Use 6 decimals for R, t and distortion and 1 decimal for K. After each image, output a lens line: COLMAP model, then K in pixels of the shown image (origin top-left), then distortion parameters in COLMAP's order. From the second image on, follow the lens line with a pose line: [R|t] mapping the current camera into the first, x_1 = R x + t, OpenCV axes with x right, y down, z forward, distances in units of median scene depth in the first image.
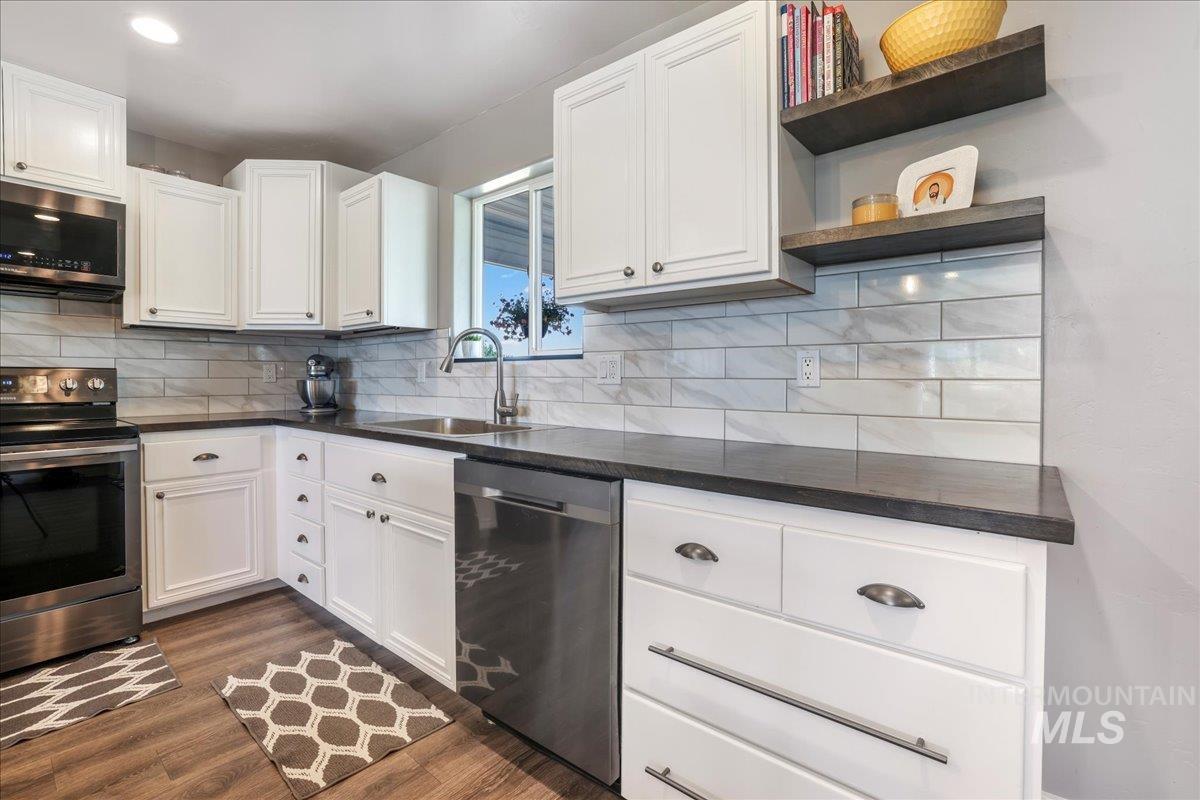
lens RADIAL K [[530.9, 0, 552.5], [0, 530.9, 378.3], [0, 0, 1]] dist [-0.033812, 0.009585]
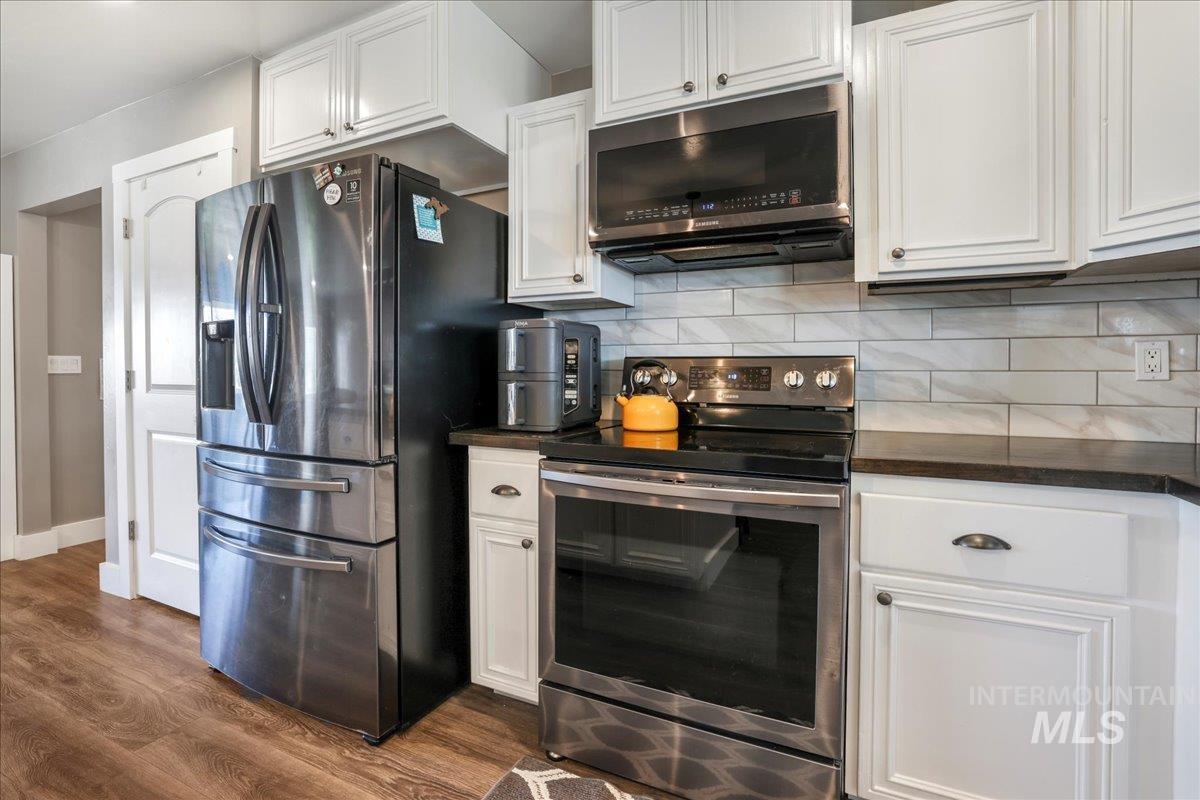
lens RADIAL K [[530.9, 0, 595.8], [0, 530.9, 376.8], [0, 0, 1]] dist [-0.033812, 0.009585]
pose [[0.270773, 0.011266, -0.962577, -0.304148], [-0.003677, 0.999936, 0.010669, 0.001348], [0.962636, 0.000650, 0.270797, 0.532807]]
